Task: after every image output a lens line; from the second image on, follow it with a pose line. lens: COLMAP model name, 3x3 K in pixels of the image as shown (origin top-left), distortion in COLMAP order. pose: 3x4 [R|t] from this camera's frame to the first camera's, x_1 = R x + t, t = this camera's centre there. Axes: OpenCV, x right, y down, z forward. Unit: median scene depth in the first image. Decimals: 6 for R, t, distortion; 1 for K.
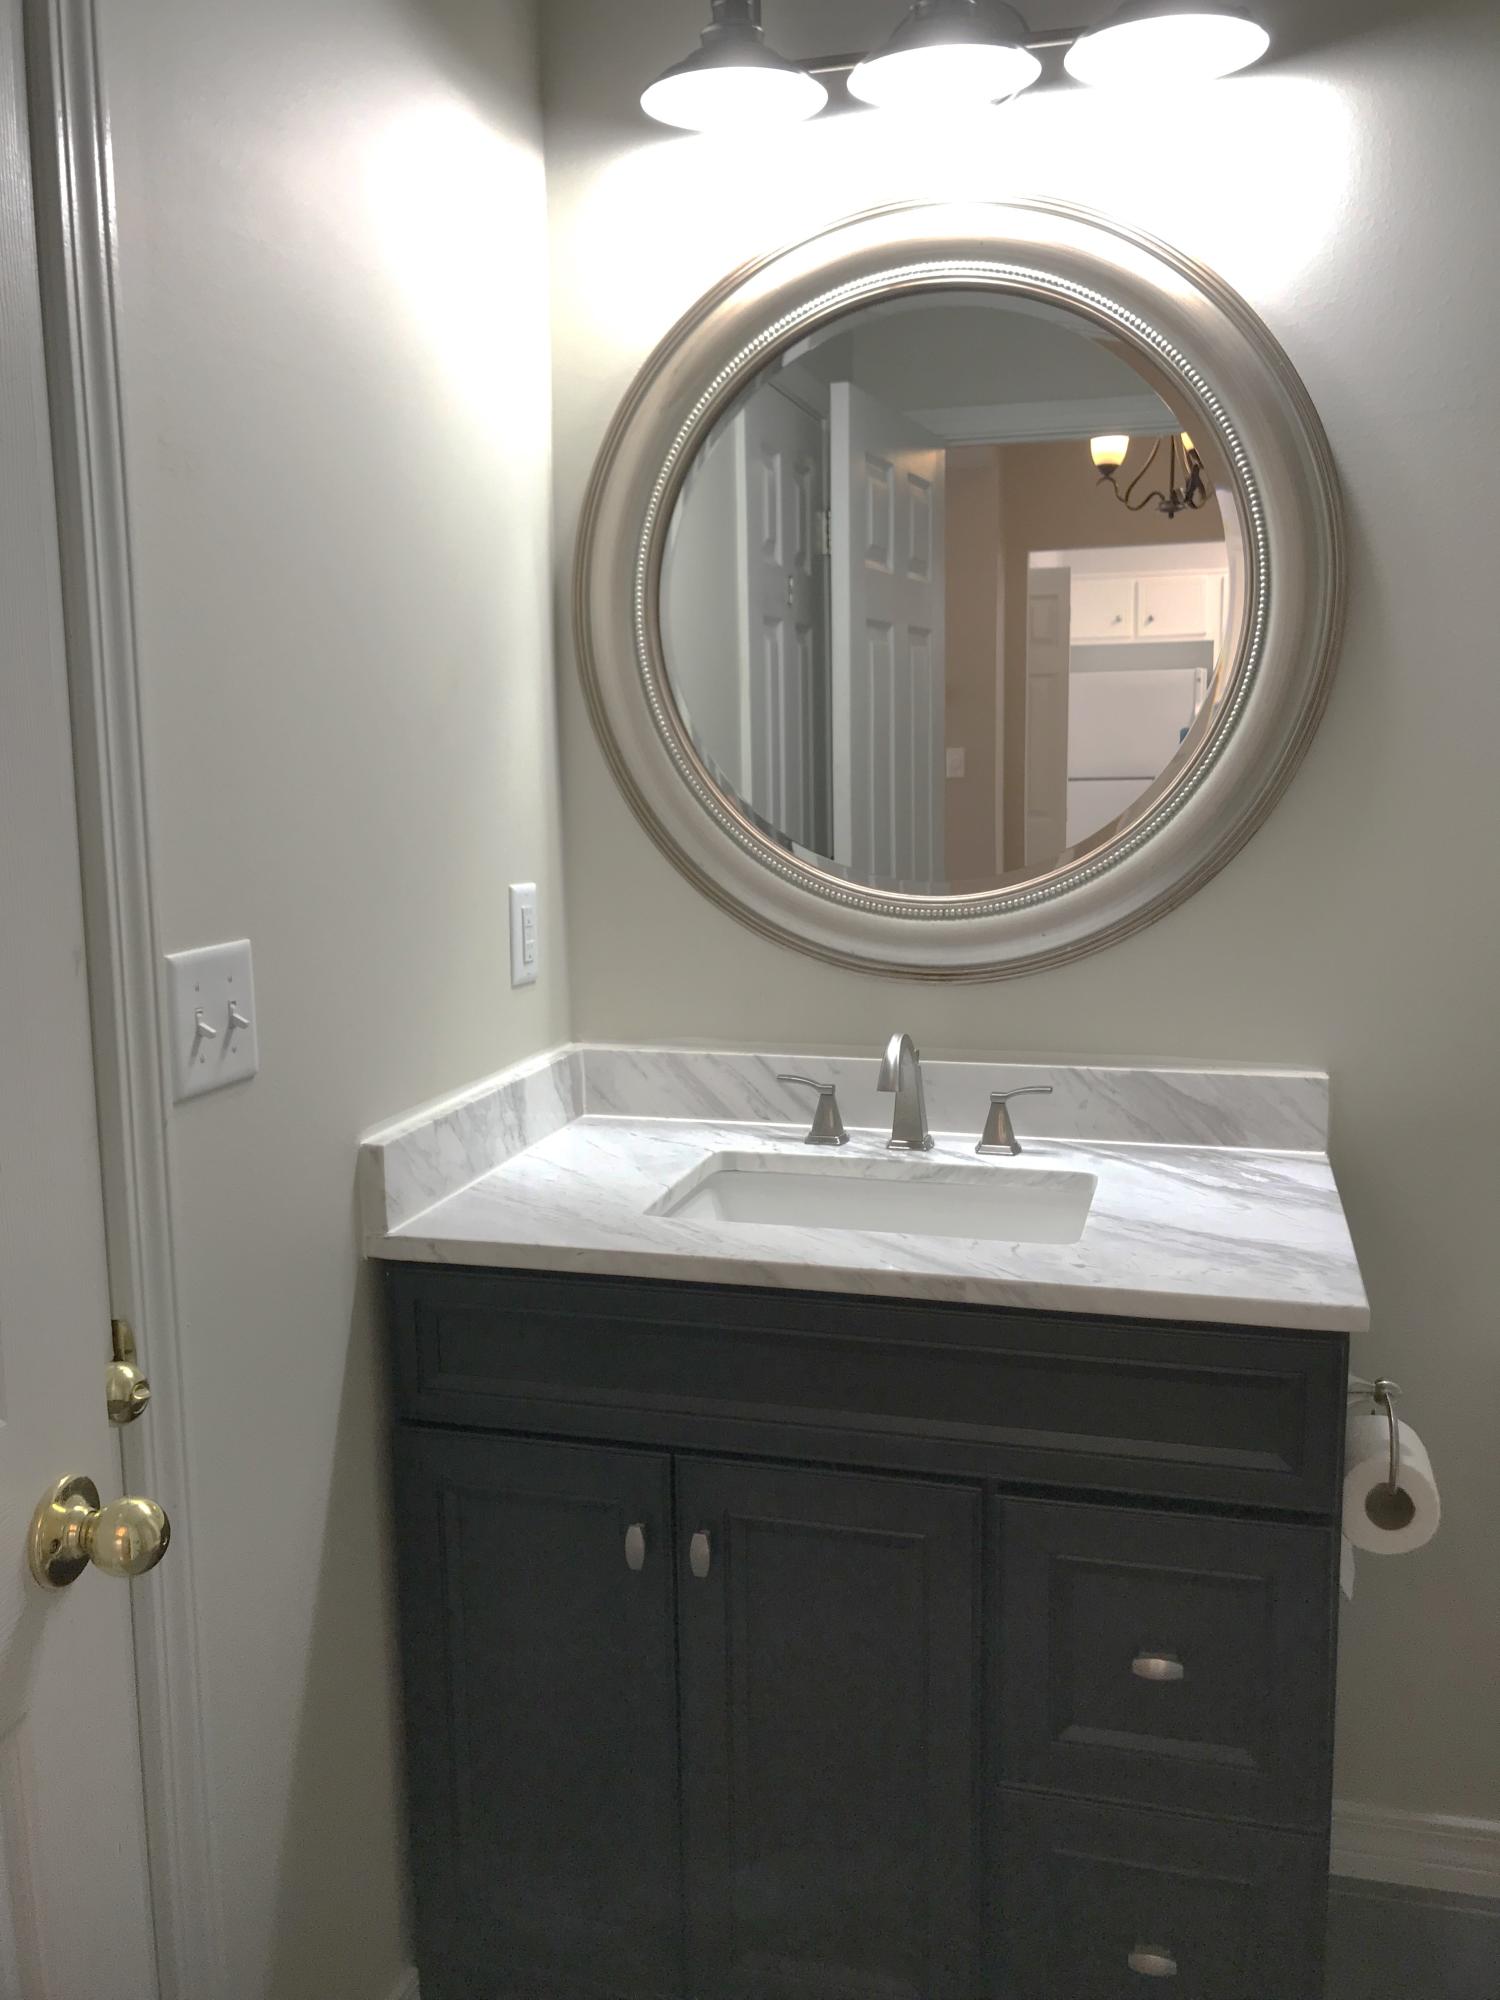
lens RADIAL K [[1648.0, 0, 750.0], [0, 1648.0, 1000.0], [0, 0, 1]] dist [0.004951, 0.003874]
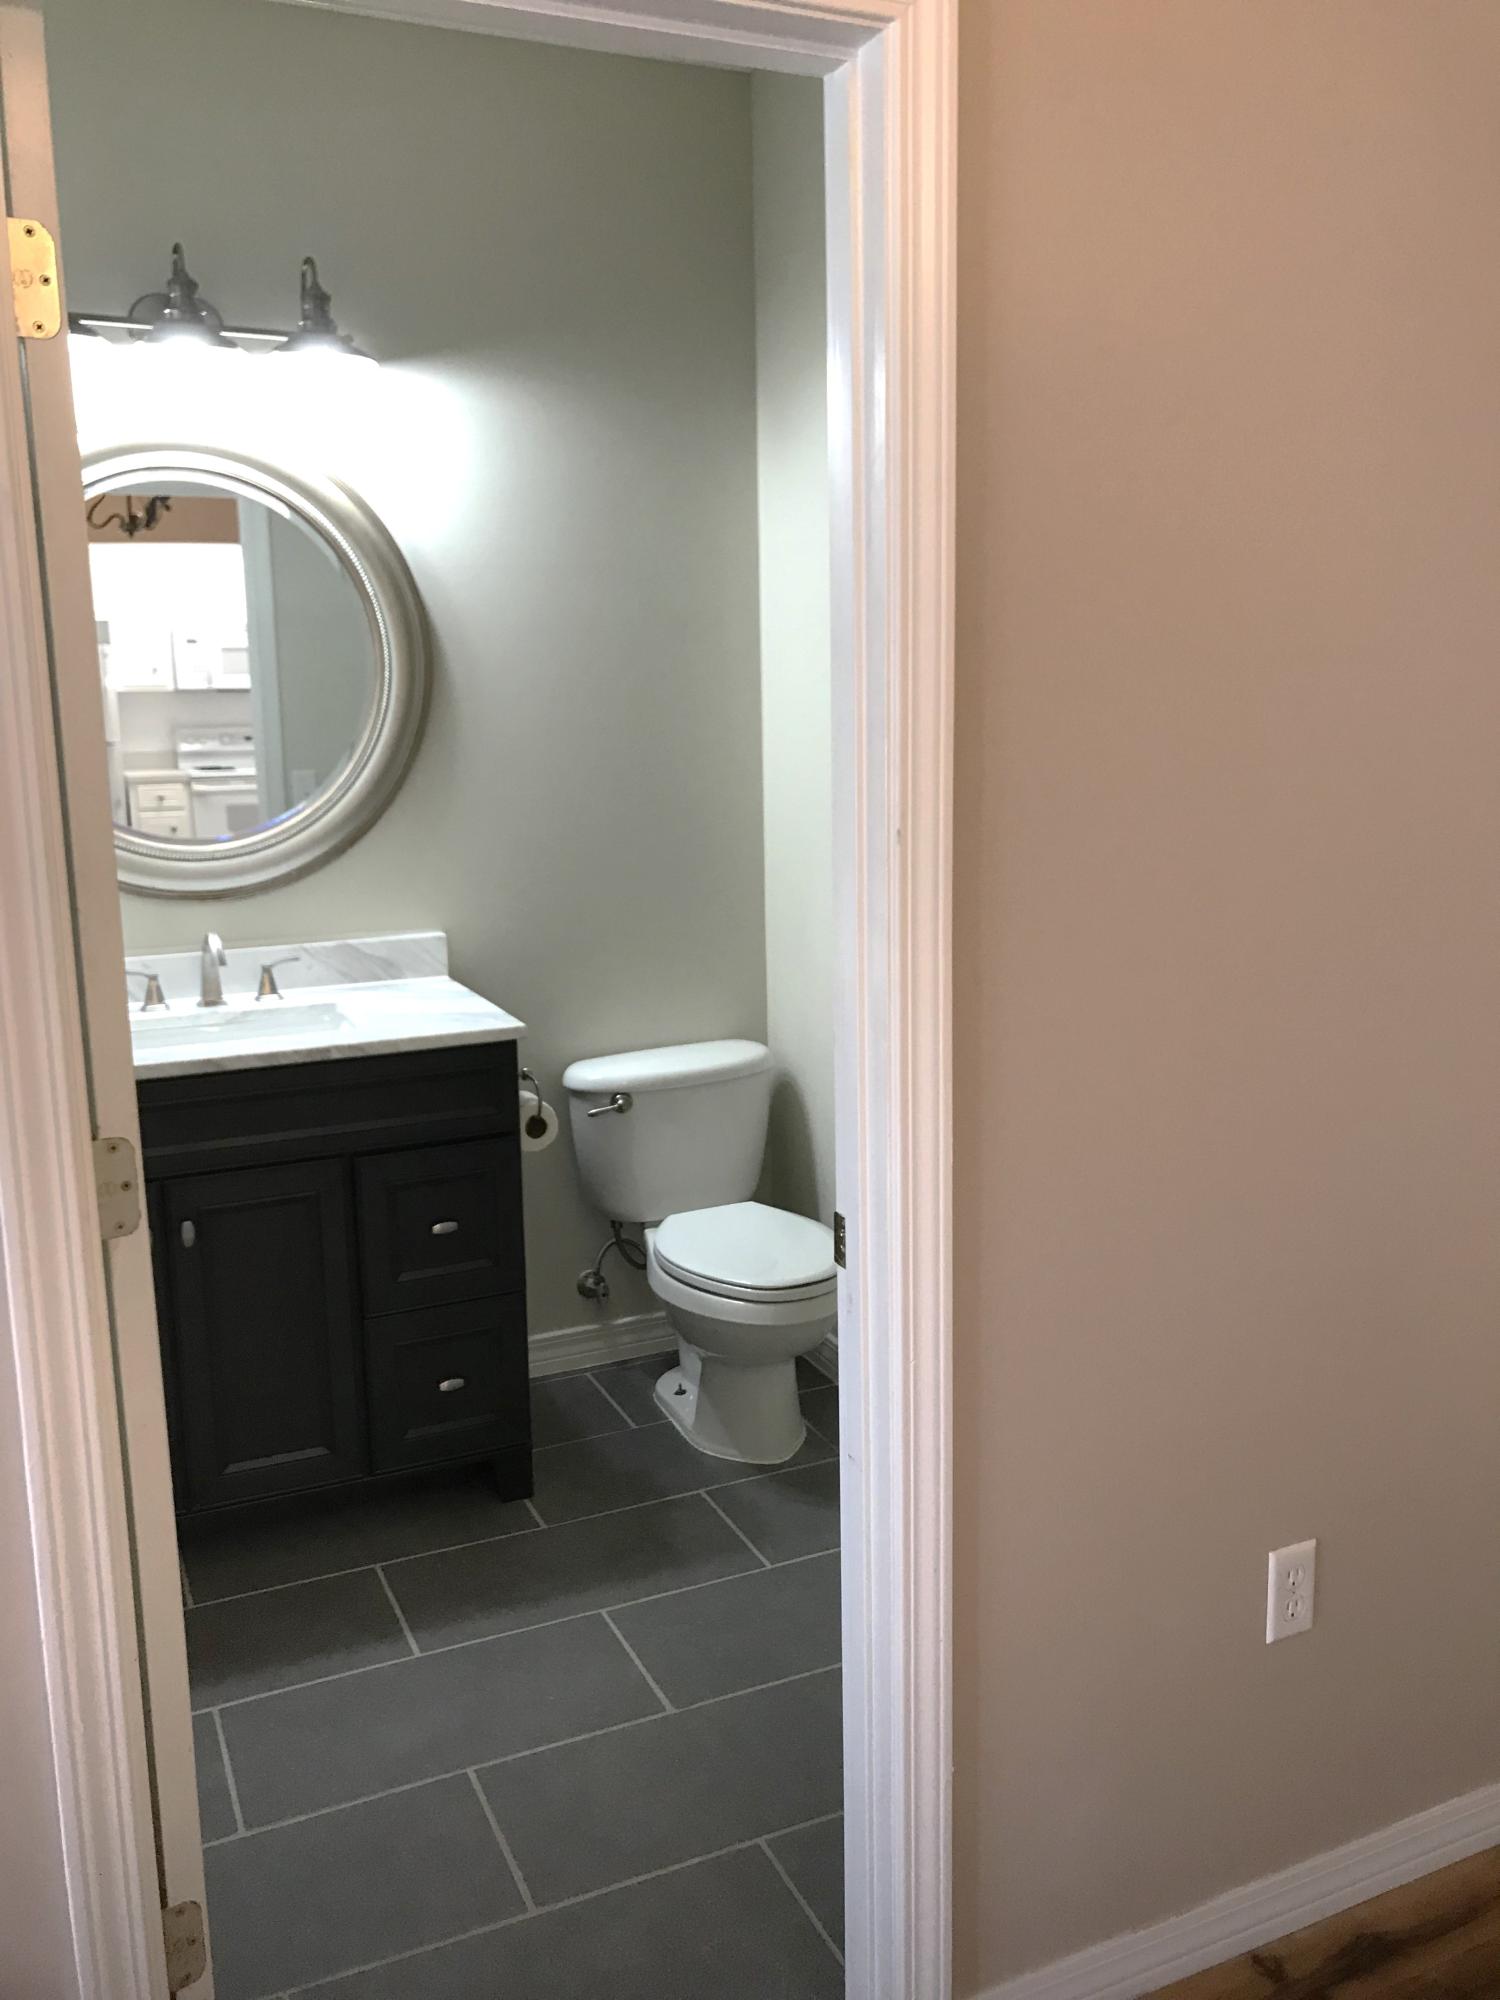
lens RADIAL K [[1648.0, 0, 750.0], [0, 1648.0, 1000.0], [0, 0, 1]] dist [0.004951, 0.003874]
pose [[0.763590, -0.120240, 0.634407, -0.529511], [0.100188, 0.992673, 0.067553, 0.029243], [-0.637881, 0.011978, 0.770041, -0.573848]]
